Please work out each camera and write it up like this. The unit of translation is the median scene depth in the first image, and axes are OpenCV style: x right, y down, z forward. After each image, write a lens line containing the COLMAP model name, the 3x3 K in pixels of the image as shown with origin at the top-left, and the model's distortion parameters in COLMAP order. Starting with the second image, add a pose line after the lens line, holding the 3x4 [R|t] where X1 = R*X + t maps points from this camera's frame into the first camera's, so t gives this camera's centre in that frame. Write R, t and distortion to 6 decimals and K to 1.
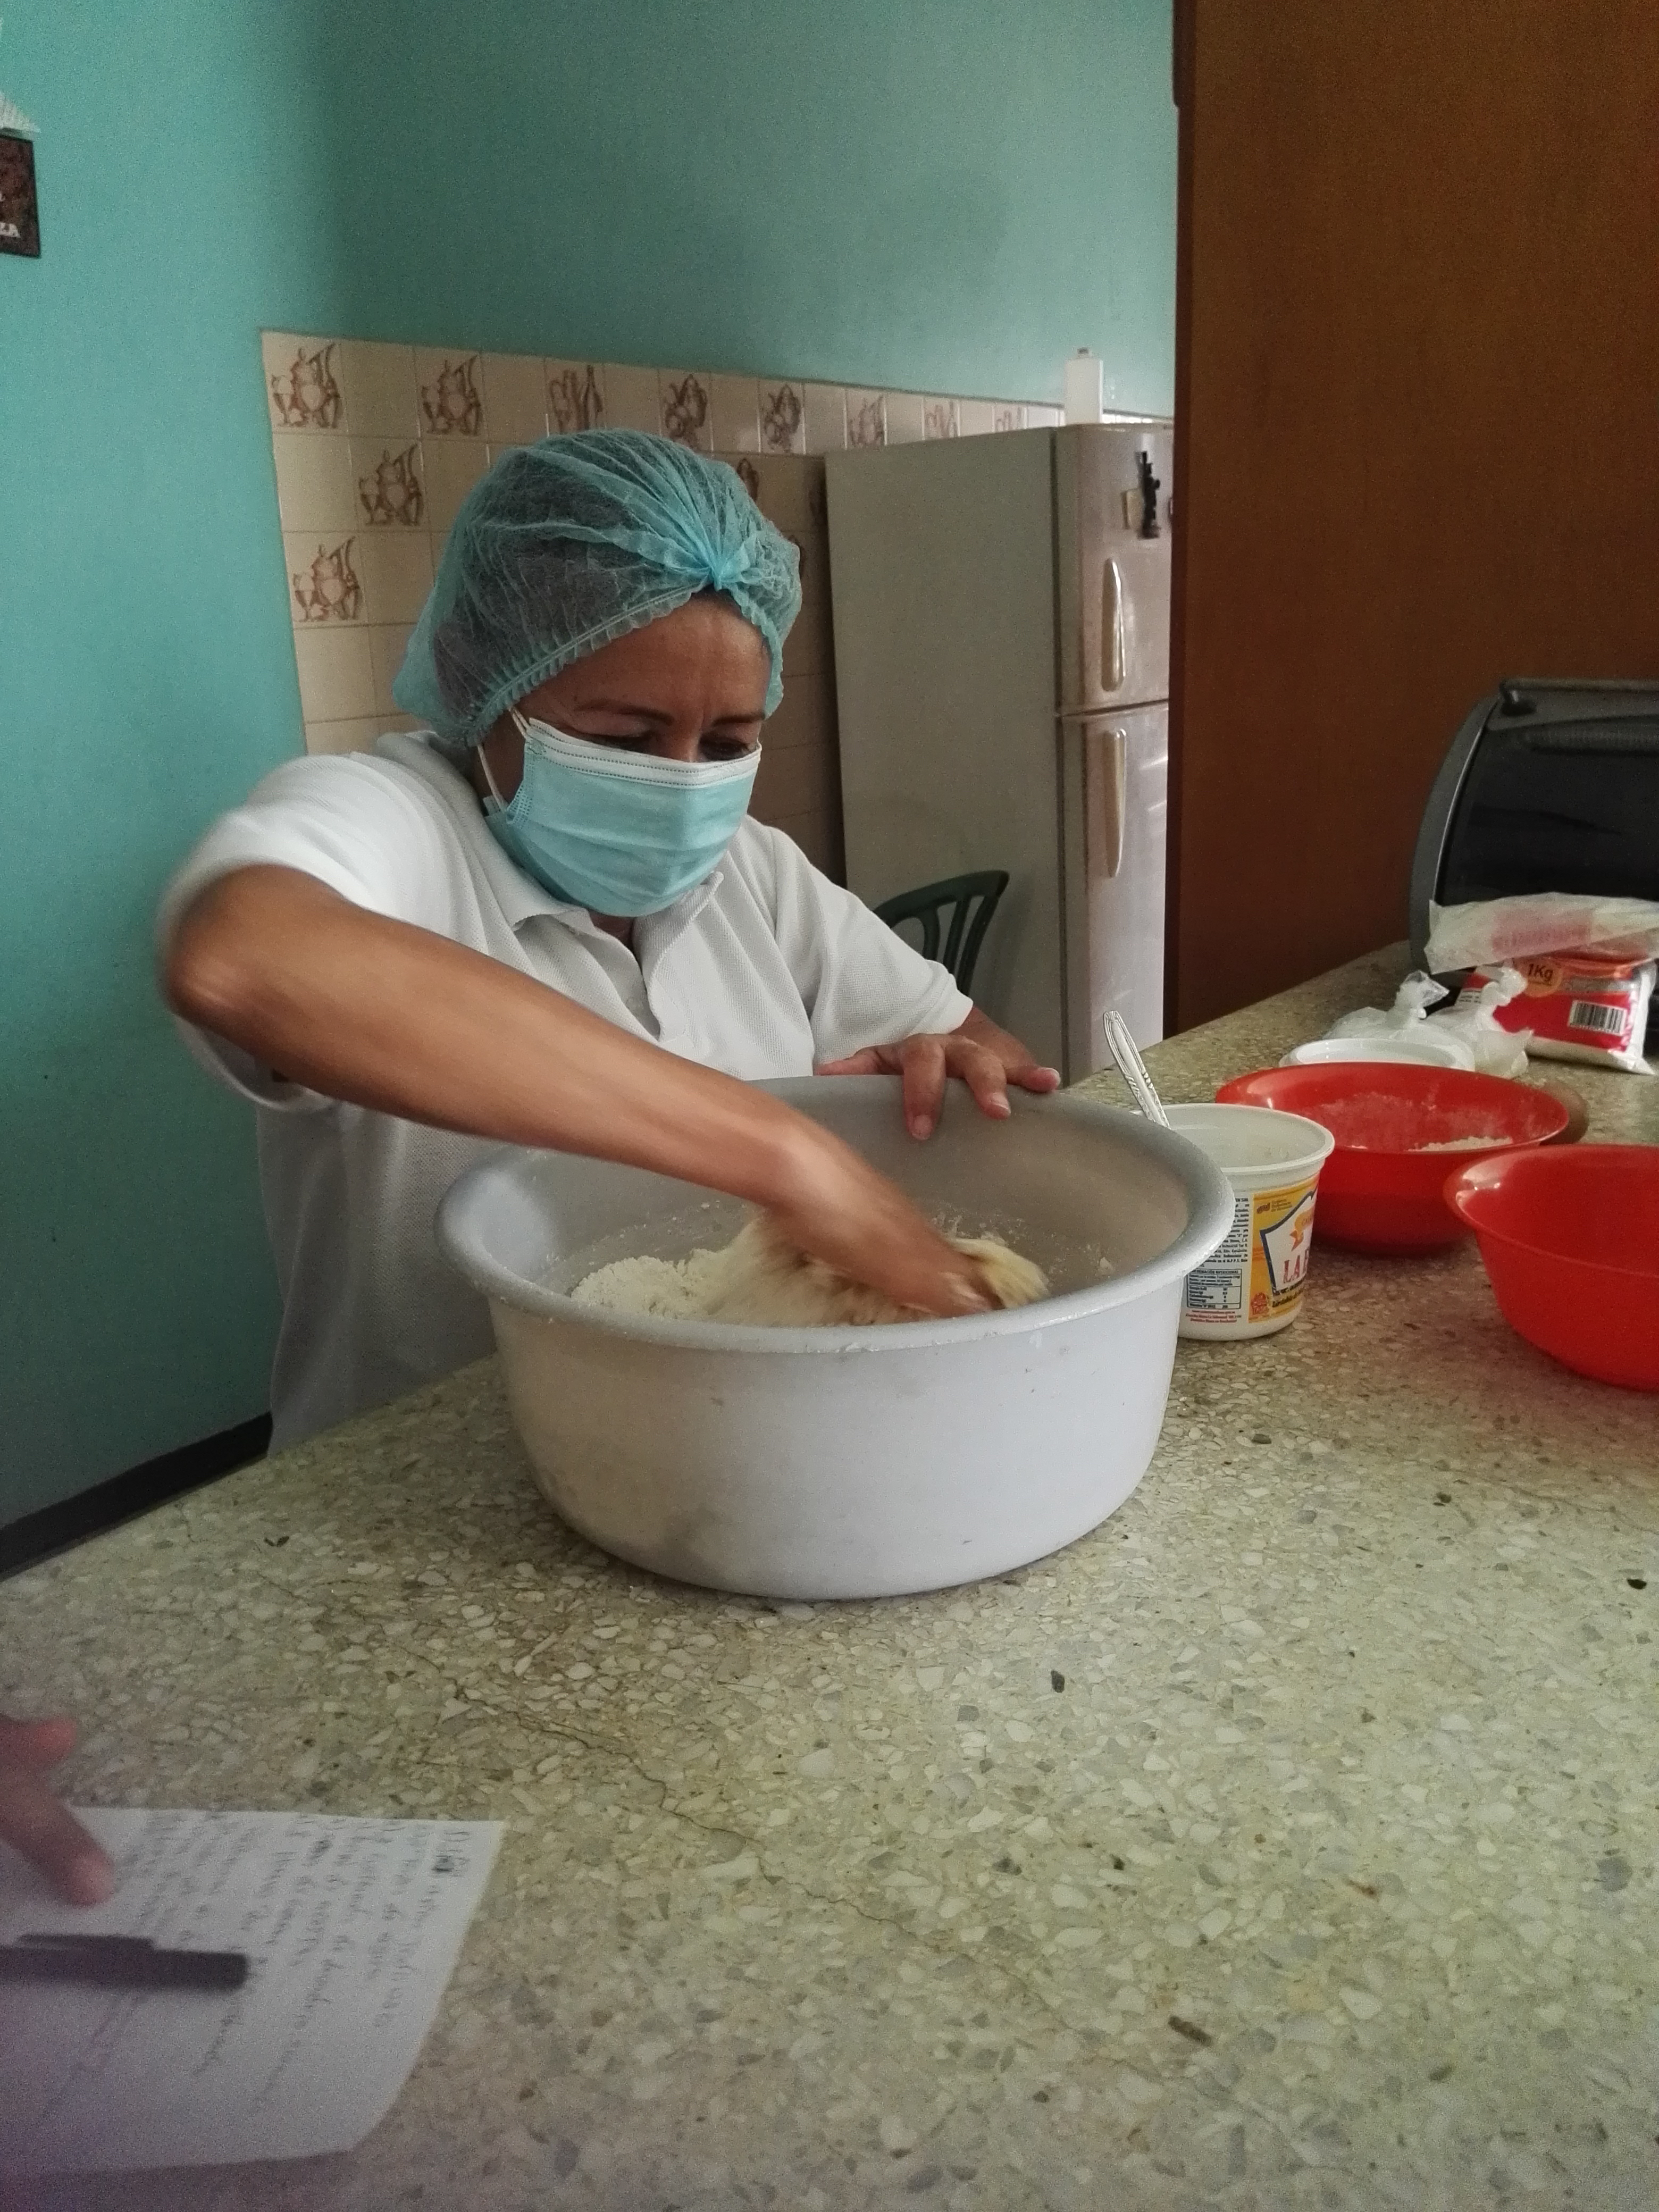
lens RADIAL K [[1816.5, 0, 835.8], [0, 1816.5, 1096.4], [0, 0, 1]] dist [0.059063, -0.109282]
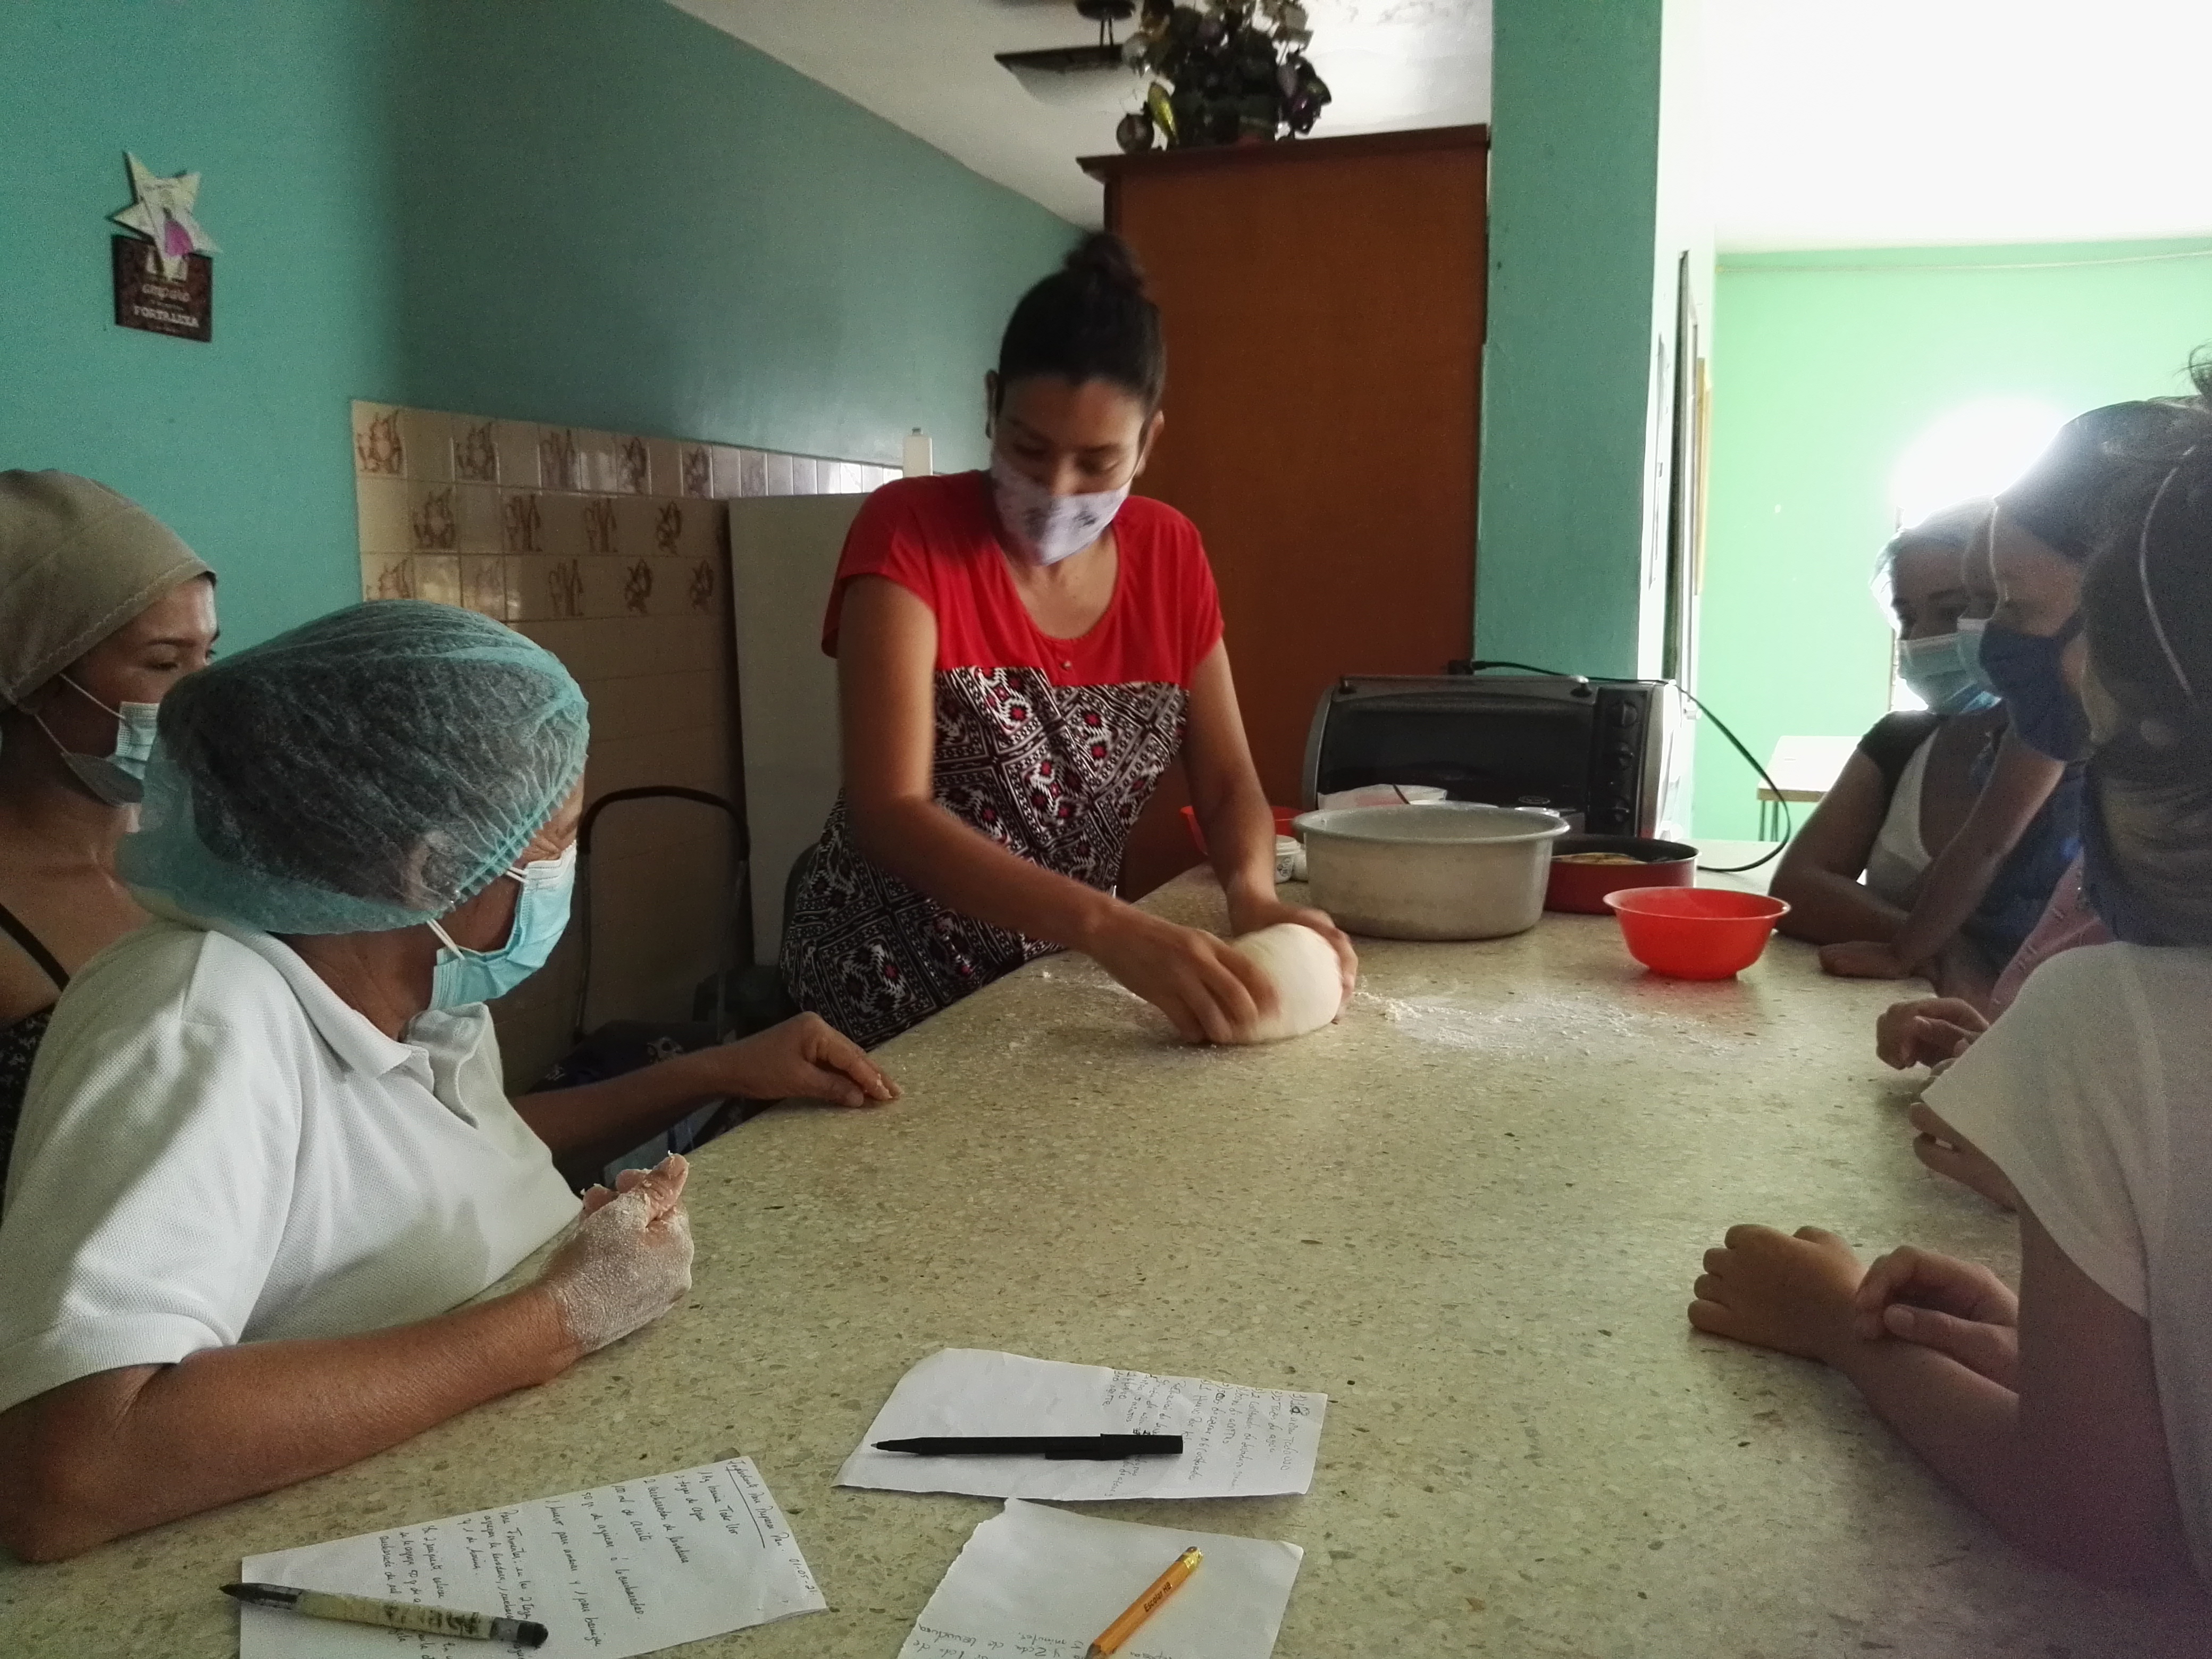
lens RADIAL K [[1816.5, 0, 1136.1], [0, 1816.5, 828.4], [0, 0, 1]] dist [0.059063, -0.109282]
pose [[0.942769, -0.016335, 0.333047, -0.212193], [0.064328, 0.988947, -0.133590, 0.075548], [-0.327183, 0.147369, 0.933399, -0.298714]]
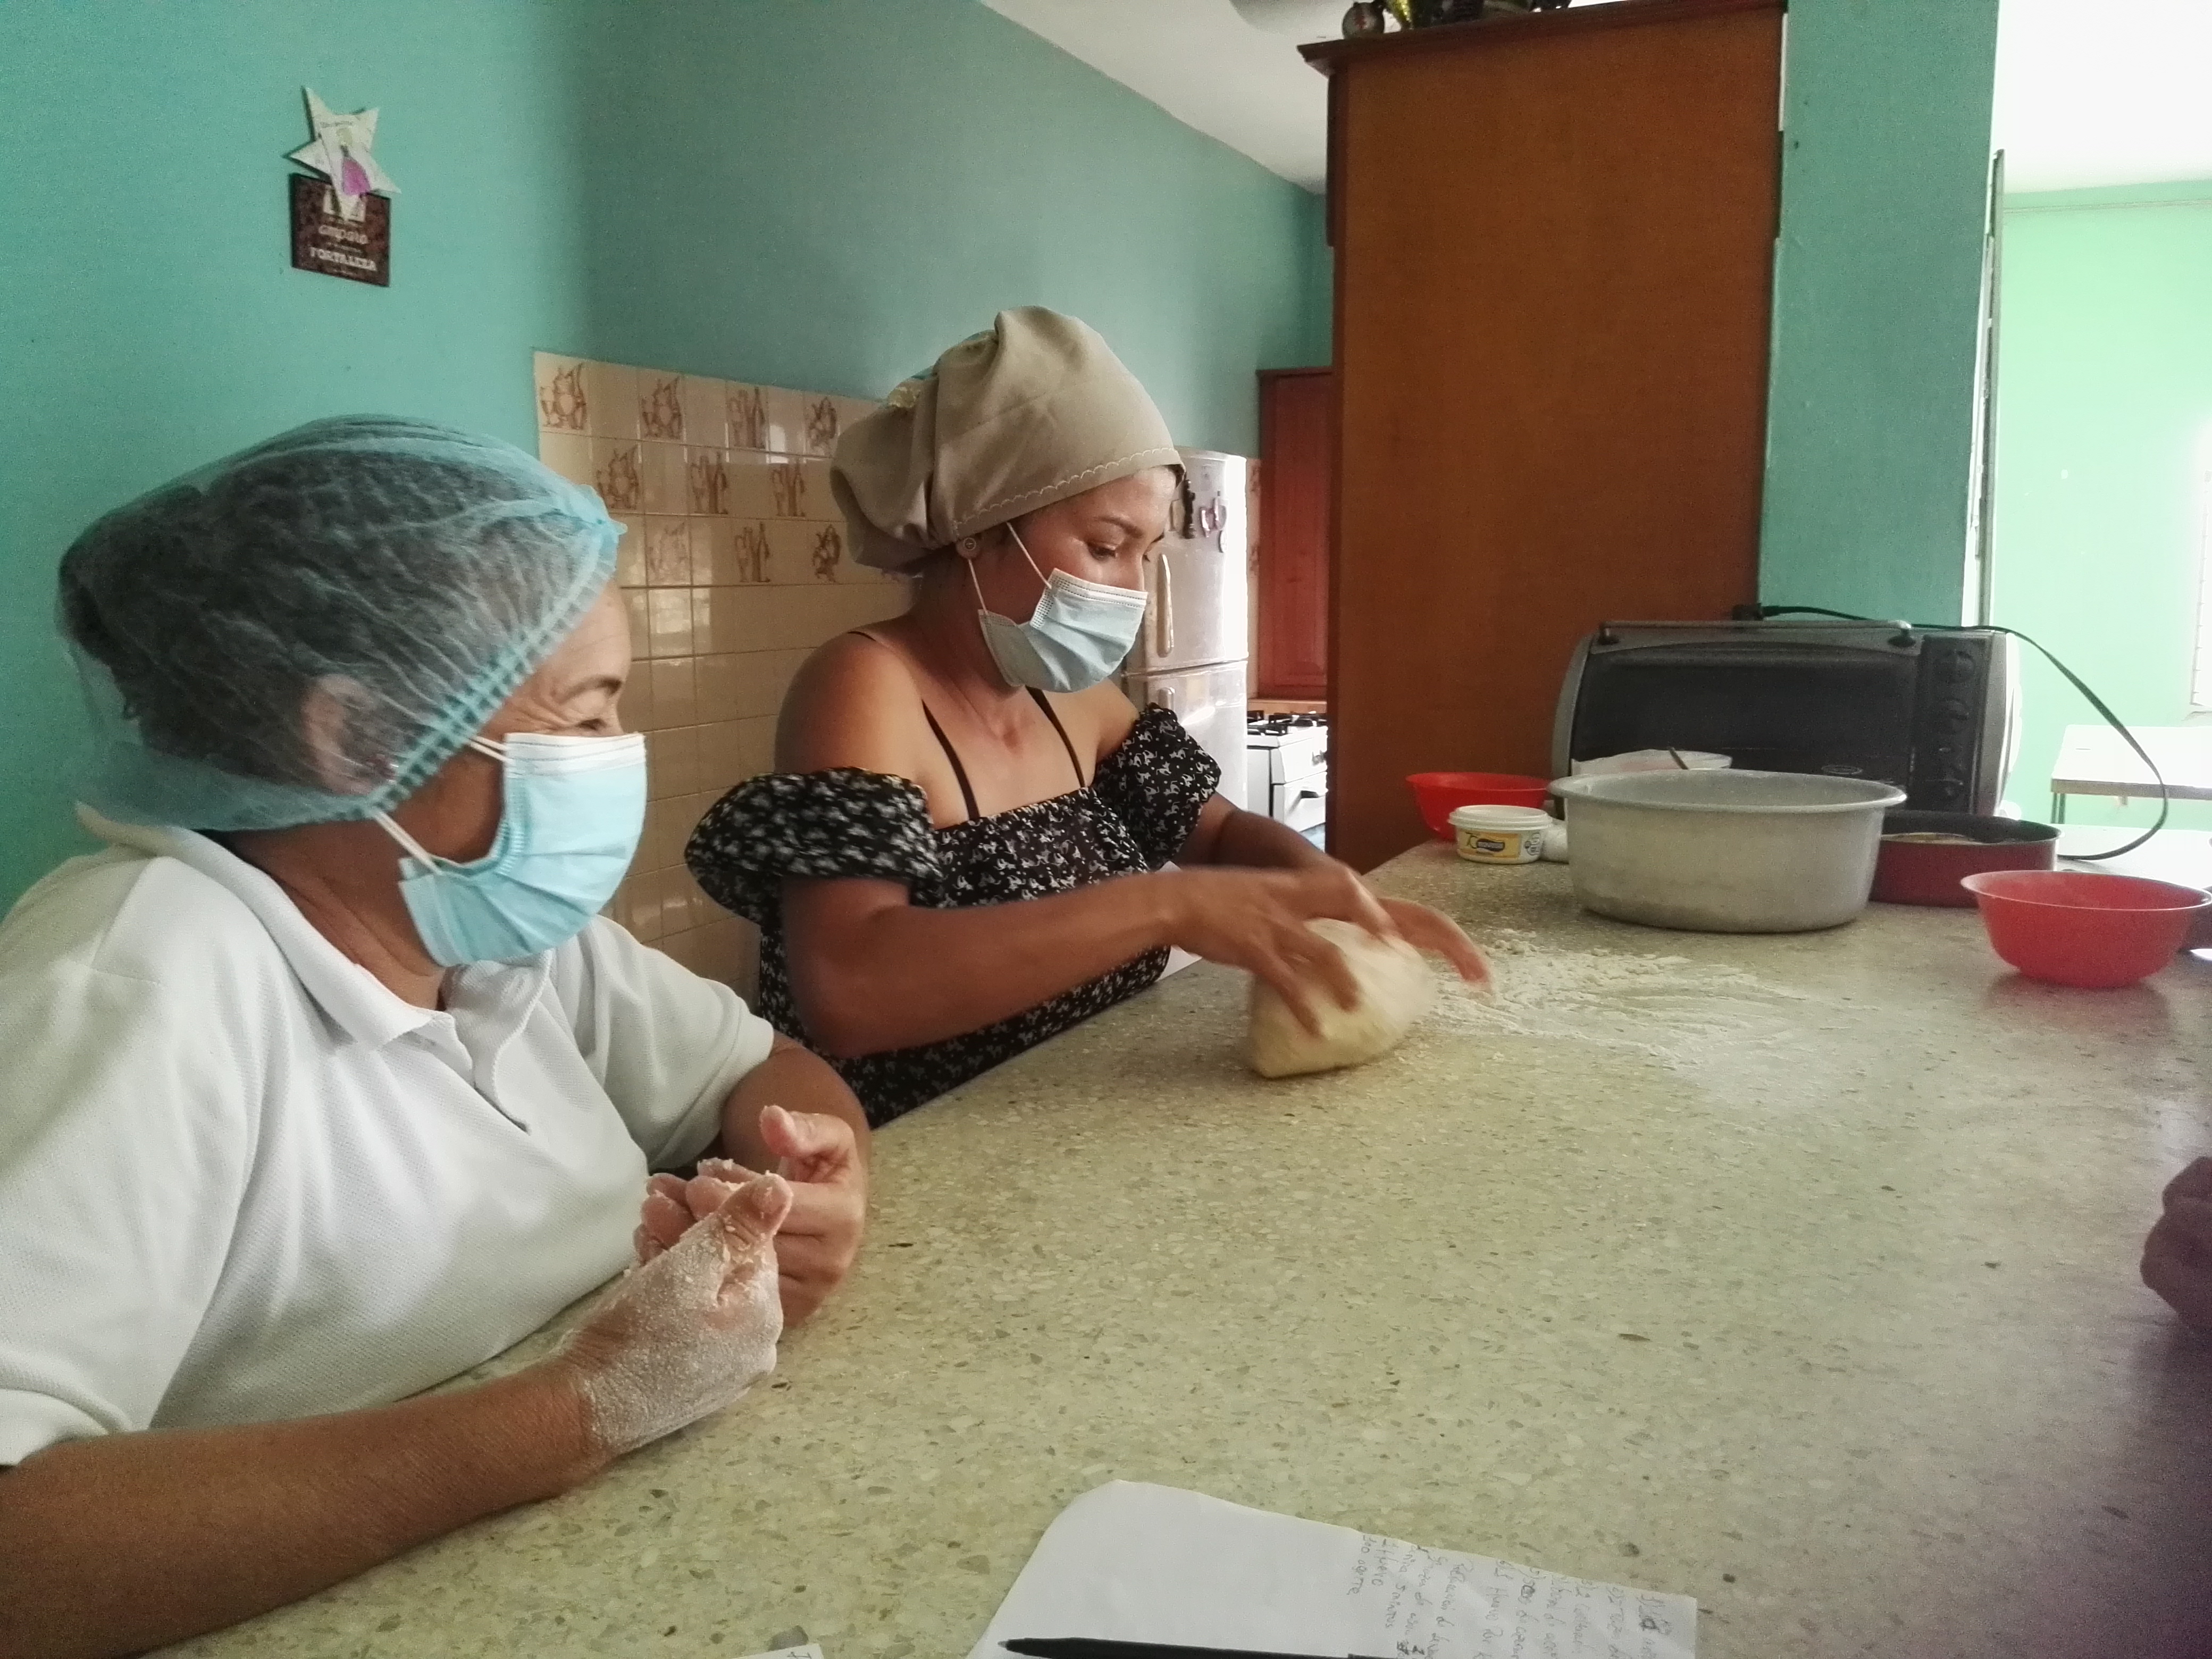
lens RADIAL K [[1816.5, 0, 1073.6], [0, 1816.5, 824.0], [0, 0, 1]] dist [0.059063, -0.109282]
pose [[0.980554, -0.001552, 0.196244, -0.186251], [0.029695, 0.989628, -0.140548, 0.072892], [-0.193990, 0.143642, 0.970430, -0.198830]]
